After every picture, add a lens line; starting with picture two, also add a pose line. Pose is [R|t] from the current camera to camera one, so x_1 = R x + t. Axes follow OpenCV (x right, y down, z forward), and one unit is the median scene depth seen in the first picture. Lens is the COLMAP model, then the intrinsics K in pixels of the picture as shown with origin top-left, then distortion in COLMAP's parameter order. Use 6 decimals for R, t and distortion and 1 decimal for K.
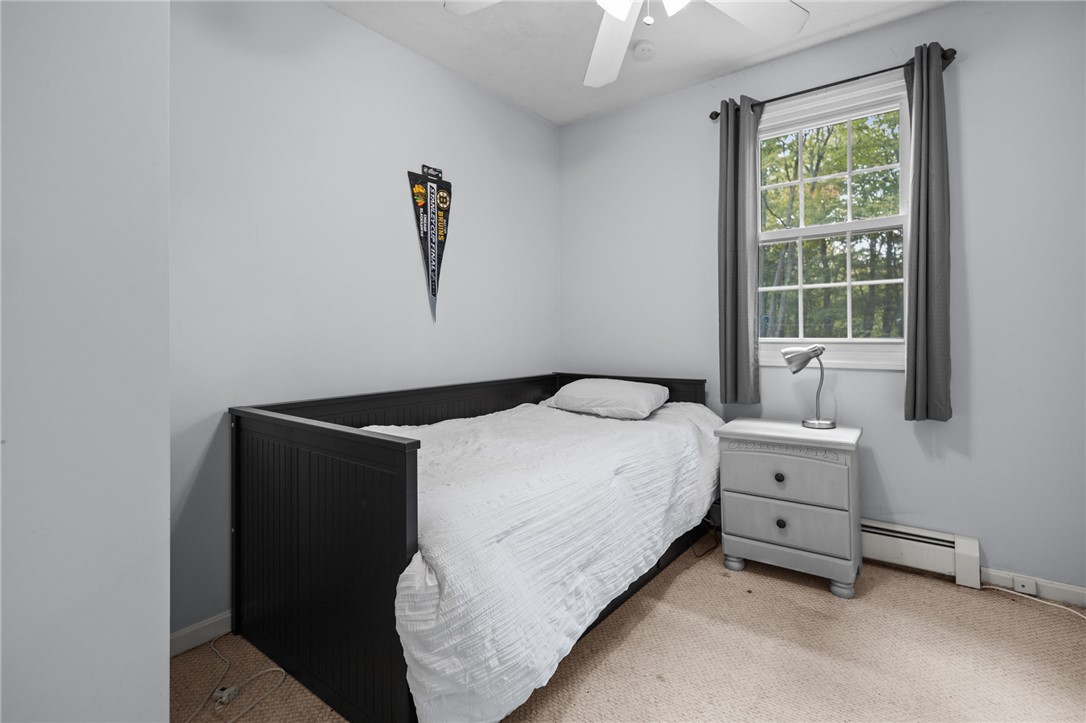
lens RADIAL K [[543.6, 0, 544.1], [0, 543.6, 332.6], [0, 0, 1]] dist [-0.002486, -0.000496]
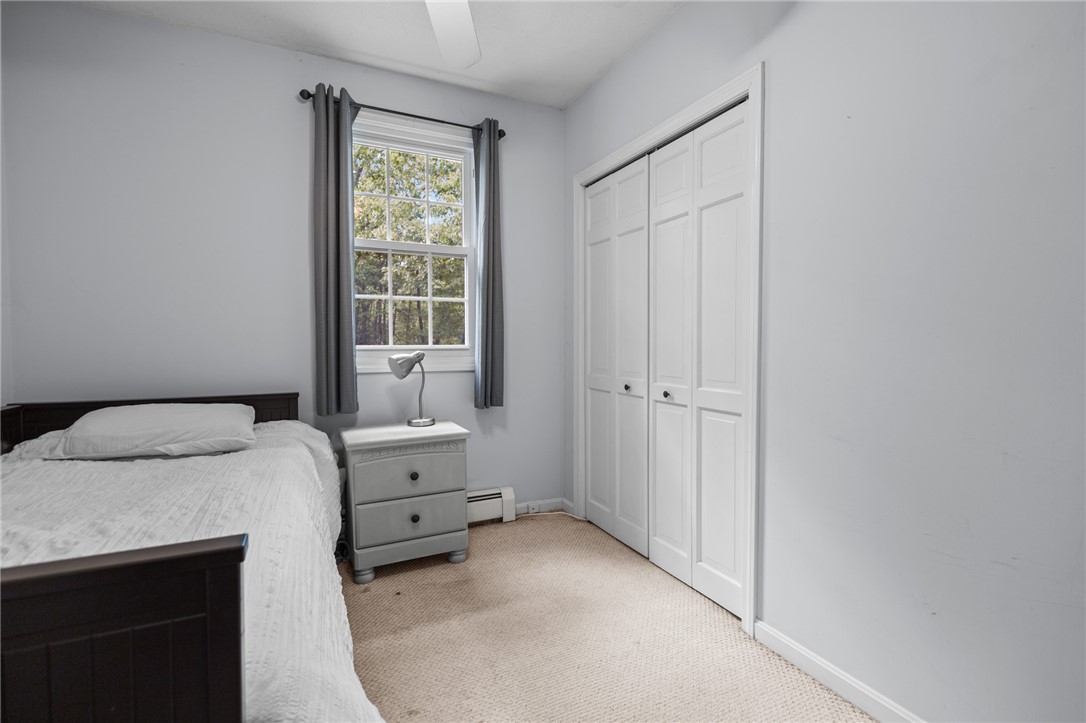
lens RADIAL K [[557.0, 0, 466.3], [0, 557.0, 361.0], [0, 0, 1]] dist [0.002267, 0.000177]
pose [[0.405398, -0.025785, 0.913777, -0.514017], [-0.007538, 0.999474, 0.031547, 0.005612], [-0.914109, -0.019678, 0.404990, 0.464321]]
